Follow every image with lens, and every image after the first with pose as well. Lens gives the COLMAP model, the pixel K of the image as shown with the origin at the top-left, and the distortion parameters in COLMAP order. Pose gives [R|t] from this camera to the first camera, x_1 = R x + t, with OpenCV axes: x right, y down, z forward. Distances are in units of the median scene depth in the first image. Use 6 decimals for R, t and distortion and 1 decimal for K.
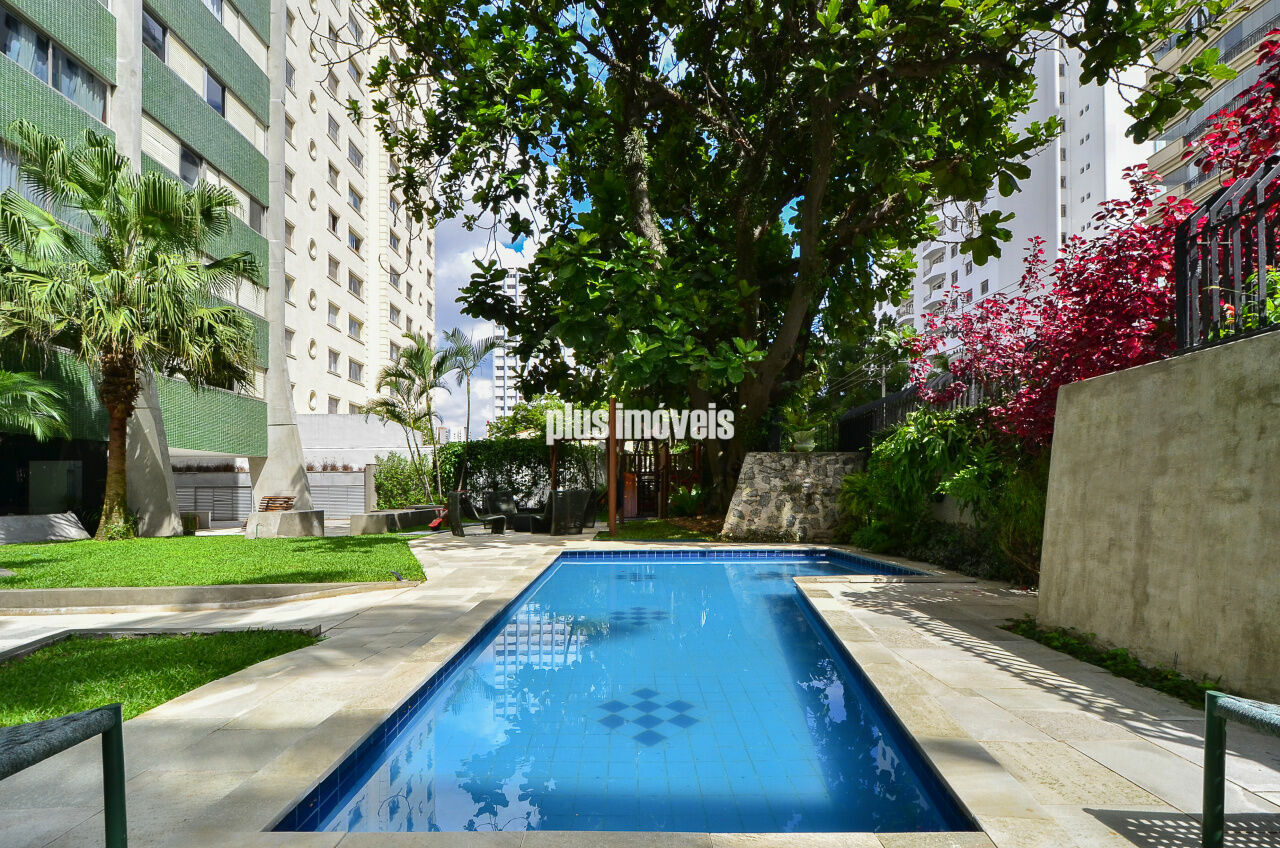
lens RADIAL K [[560.4, 0, 633.3], [0, 560.4, 489.7], [0, 0, 1]] dist [0.013456, -0.000499]
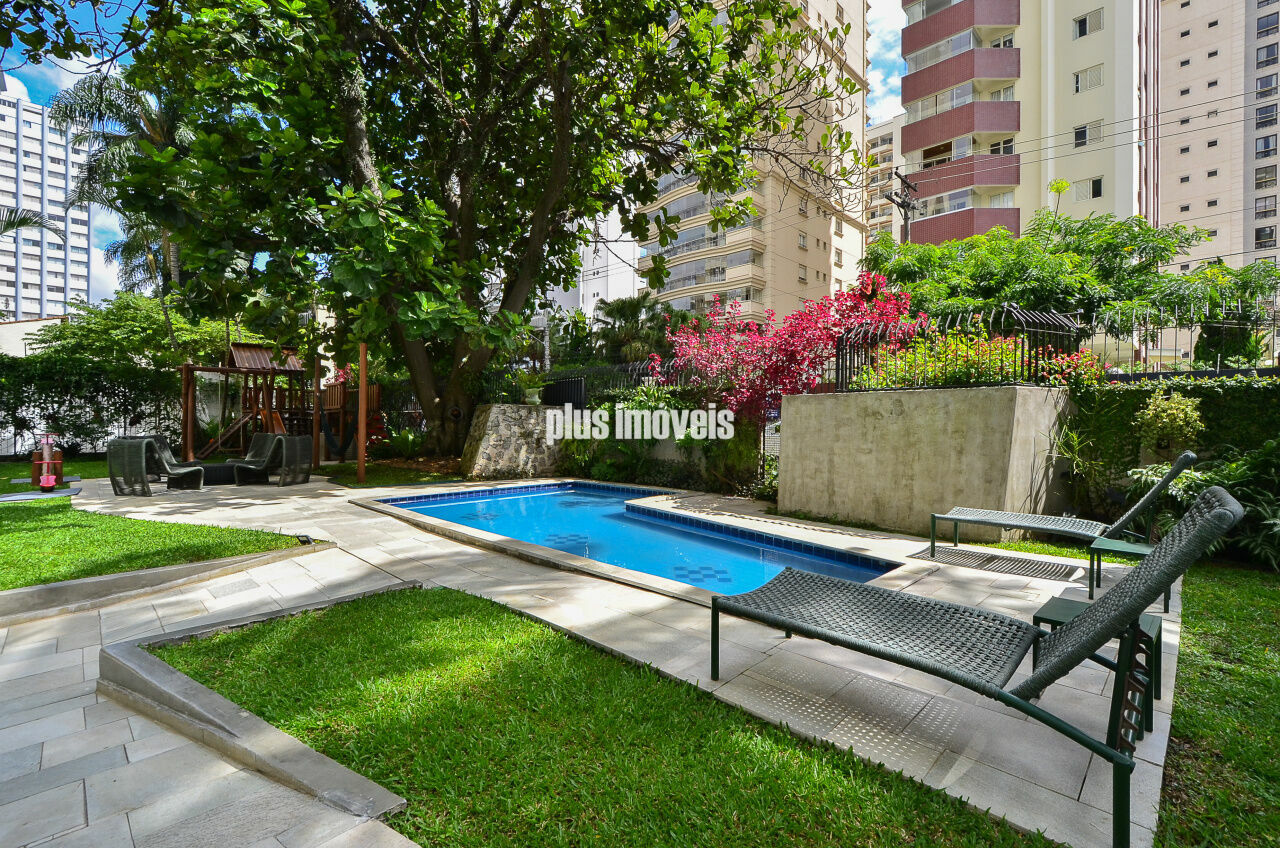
lens RADIAL K [[560.4, 0, 614.3], [0, 560.4, 427.2], [0, 0, 1]] dist [0.013456, -0.000499]
pose [[0.737180, 0.005874, 0.675671, -0.409225], [-0.011499, 0.999926, 0.003853, -0.024972], [-0.675598, -0.010610, 0.737193, -0.039864]]
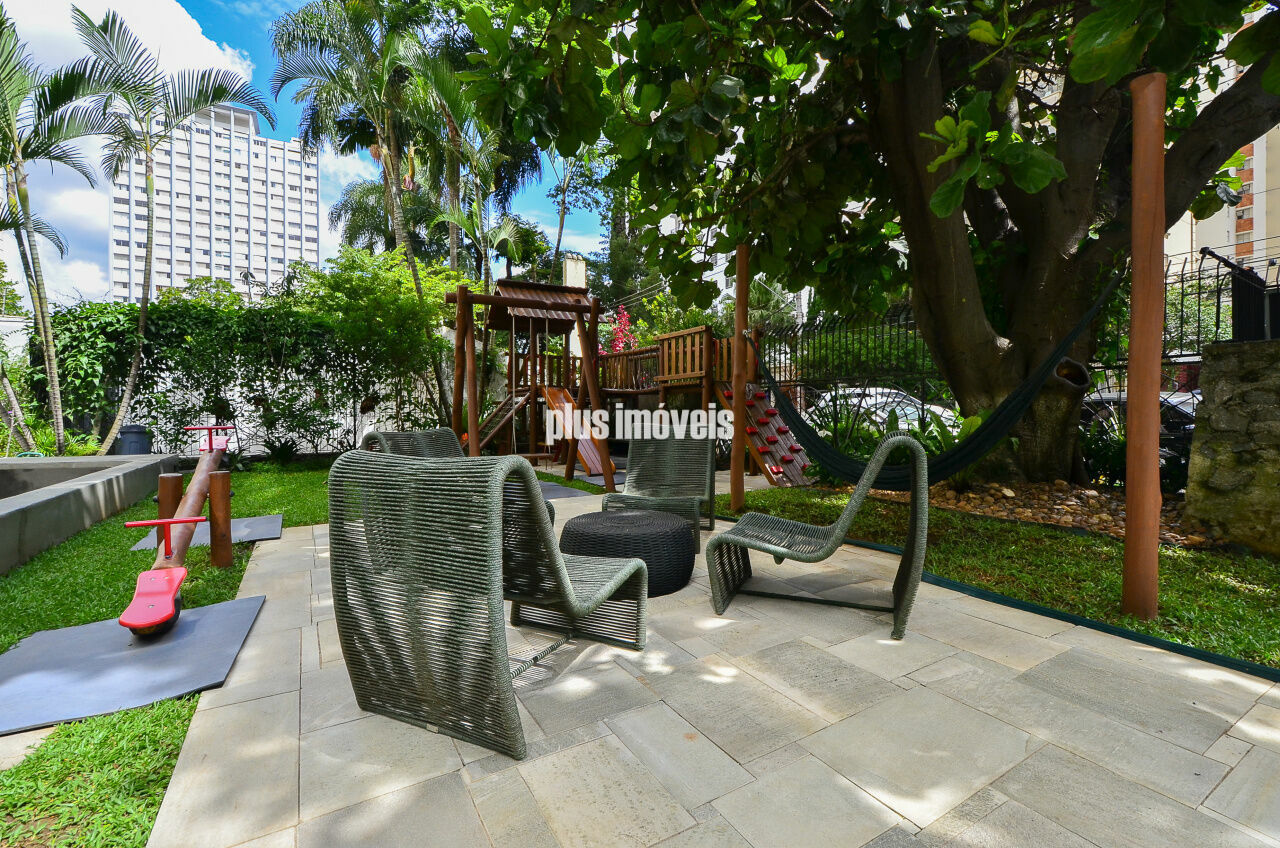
lens RADIAL K [[560.4, 0, 639.8], [0, 560.4, 420.8], [0, 0, 1]] dist [0.013456, -0.000499]
pose [[0.872230, -0.002180, 0.489092, -0.397183], [-0.004838, 0.999903, 0.013084, -0.008017], [-0.489073, -0.013778, 0.872134, 0.964753]]
